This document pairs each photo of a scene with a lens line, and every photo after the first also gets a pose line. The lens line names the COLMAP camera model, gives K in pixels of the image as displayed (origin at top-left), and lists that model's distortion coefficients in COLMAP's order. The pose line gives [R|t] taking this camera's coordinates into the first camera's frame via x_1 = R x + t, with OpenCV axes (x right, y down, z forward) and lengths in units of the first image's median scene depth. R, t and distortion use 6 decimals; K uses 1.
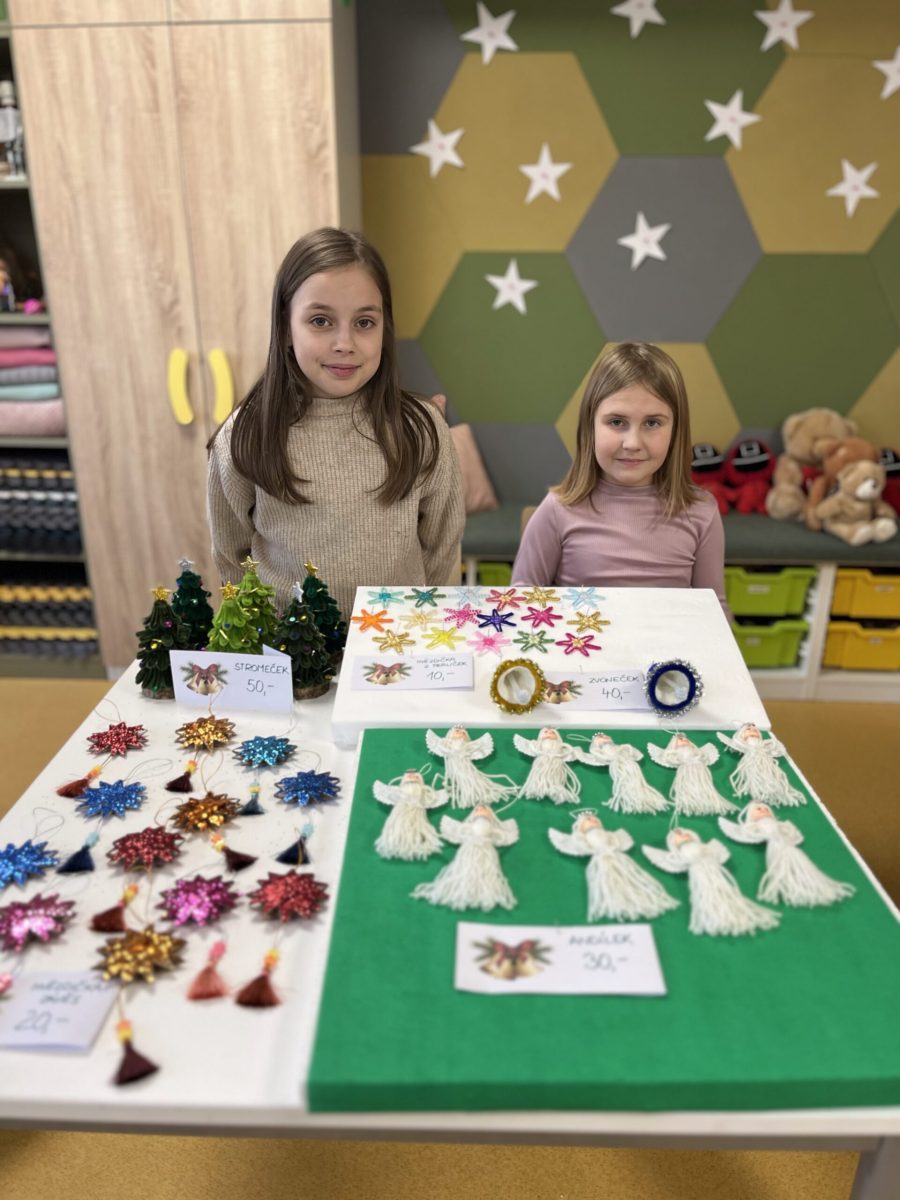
lens RADIAL K [[874.4, 0, 446.4], [0, 874.4, 597.8], [0, 0, 1]] dist [0.052509, -0.079680]
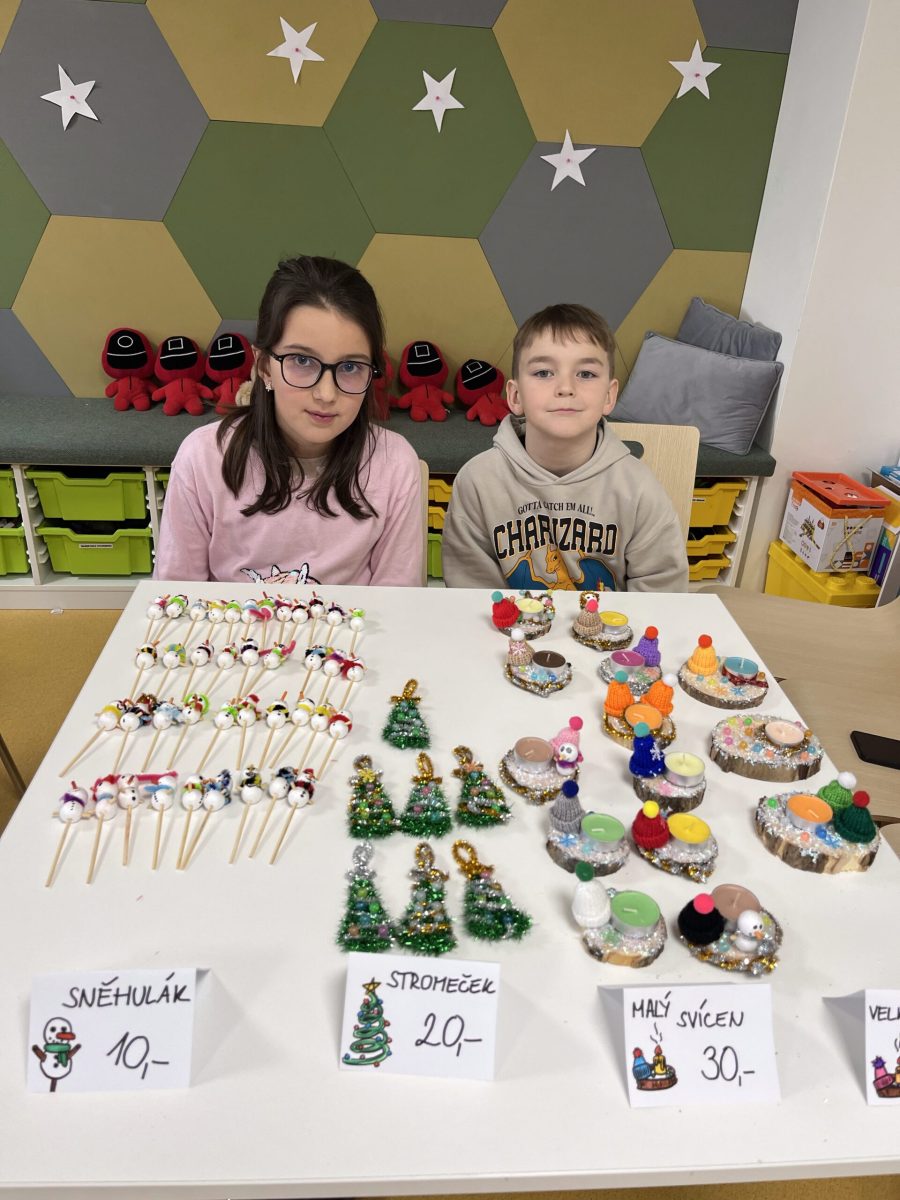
lens RADIAL K [[887.0, 0, 461.0], [0, 887.0, 619.3], [0, 0, 1]] dist [0.006548, -0.007463]
pose [[0.986869, -0.028280, 0.159026, 0.541850], [0.006164, 0.990429, 0.137882, -0.008414], [-0.161404, -0.135091, 0.977599, -0.005951]]
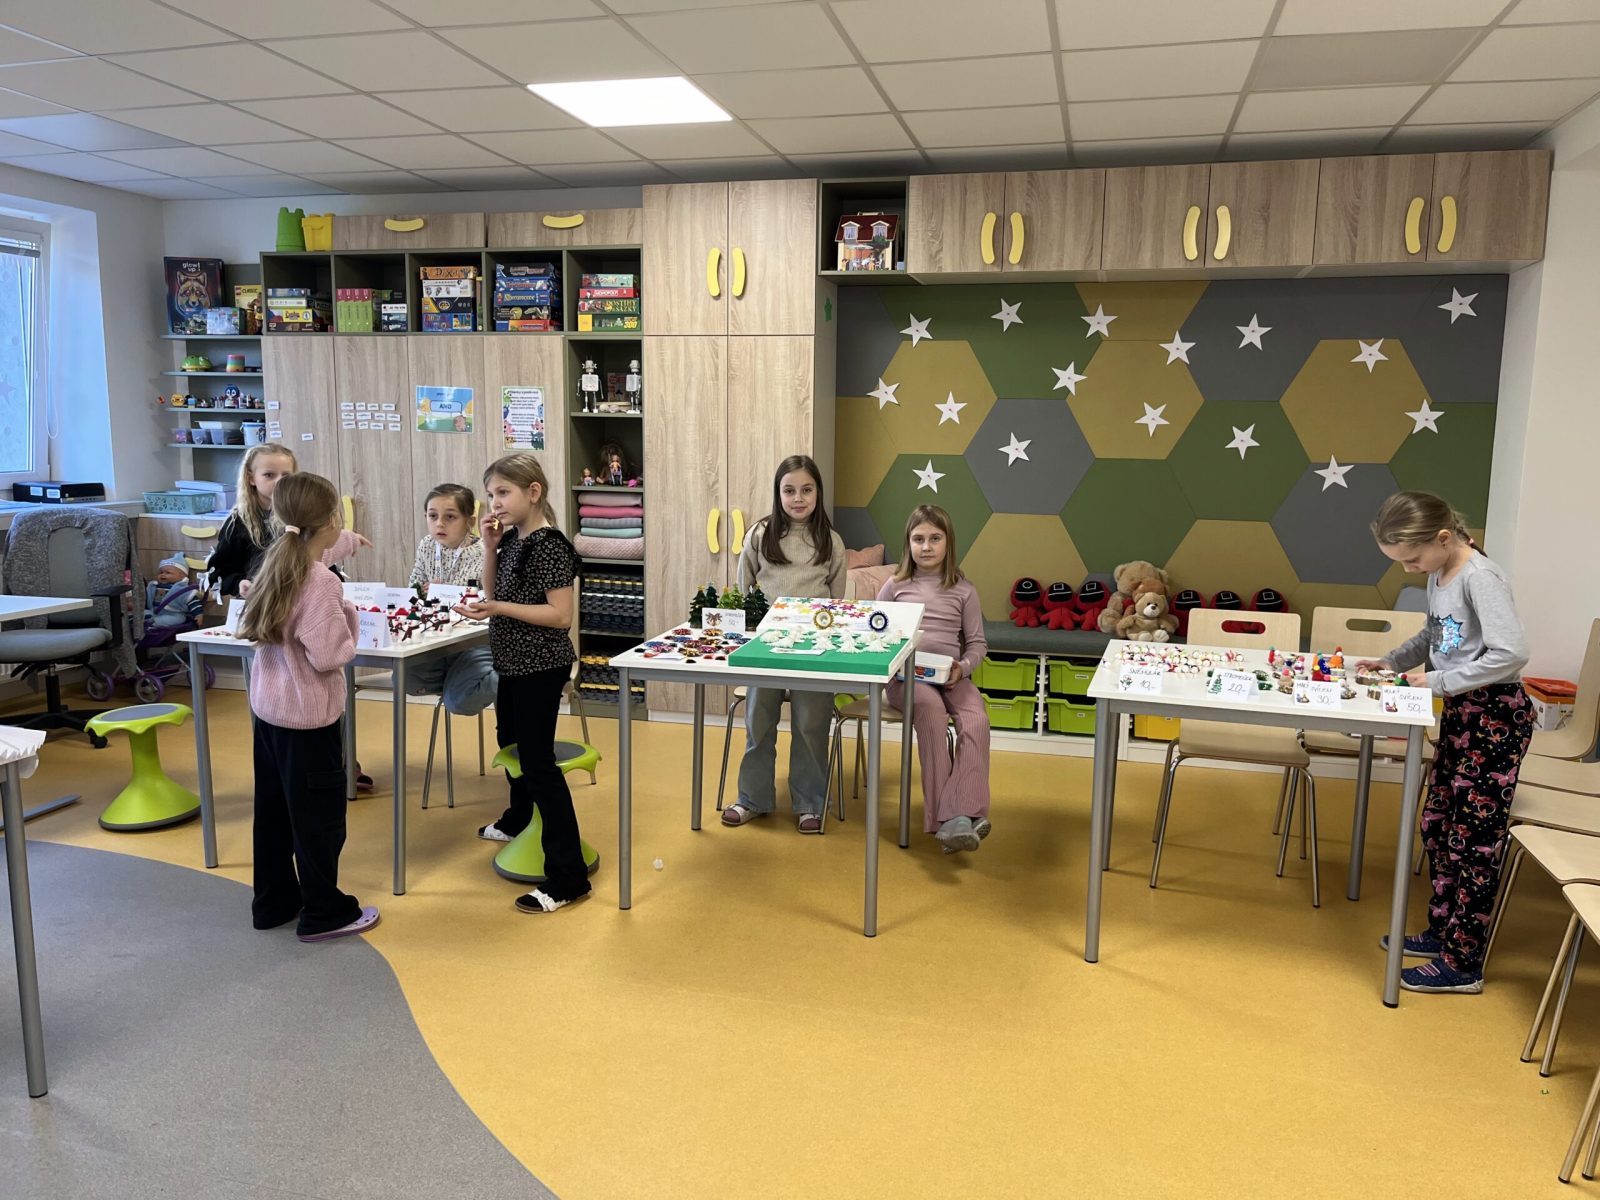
lens RADIAL K [[1182.6, 0, 804.1], [0, 1182.6, 612.2], [0, 0, 1]] dist [0.006548, -0.007463]
pose [[0.978661, 0.041422, -0.201261, 0.345423], [-0.083357, 0.975288, -0.204611, 0.380659], [0.187813, 0.217021, 0.957929, -1.155999]]
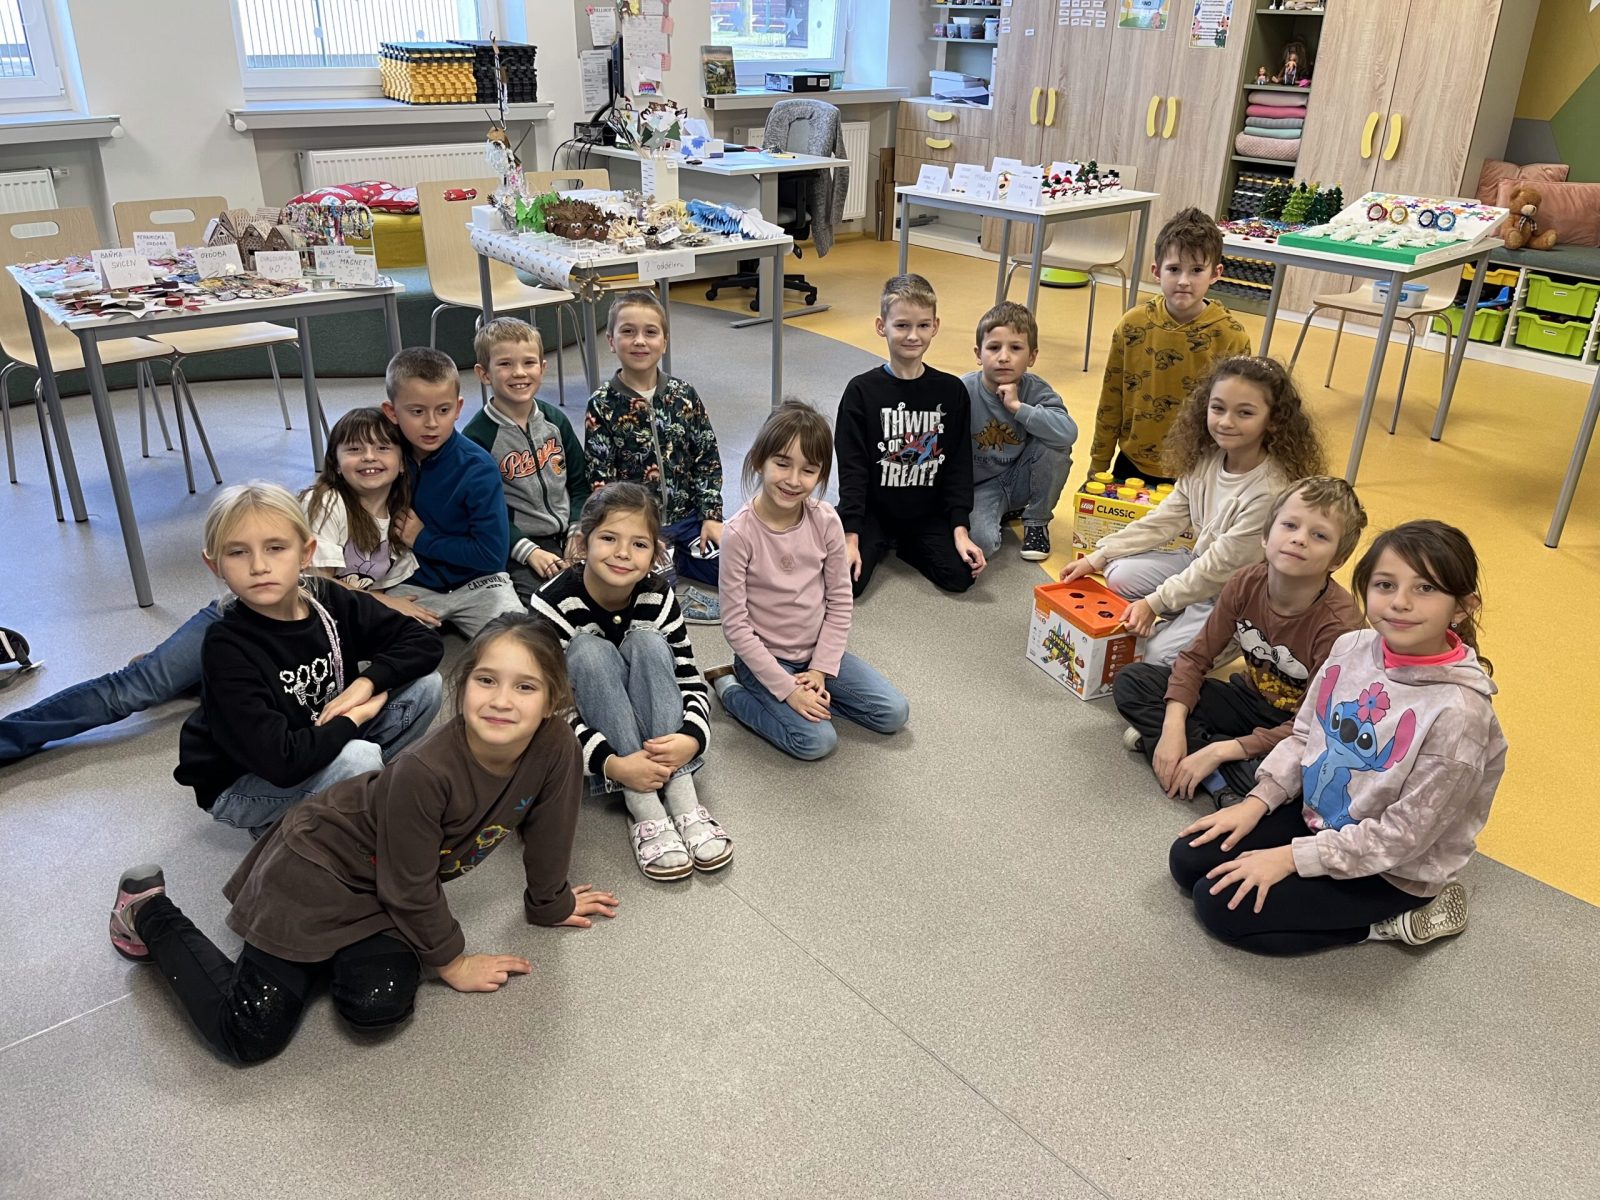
lens RADIAL K [[1172.7, 0, 806.6], [0, 1172.7, 584.4], [0, 0, 1]] dist [0.057677, -0.085838]
pose [[0.680700, 0.328045, -0.655007, 0.814770], [-0.275484, 0.943129, 0.186053, 0.497910], [0.678790, 0.053797, 0.732359, -1.503845]]
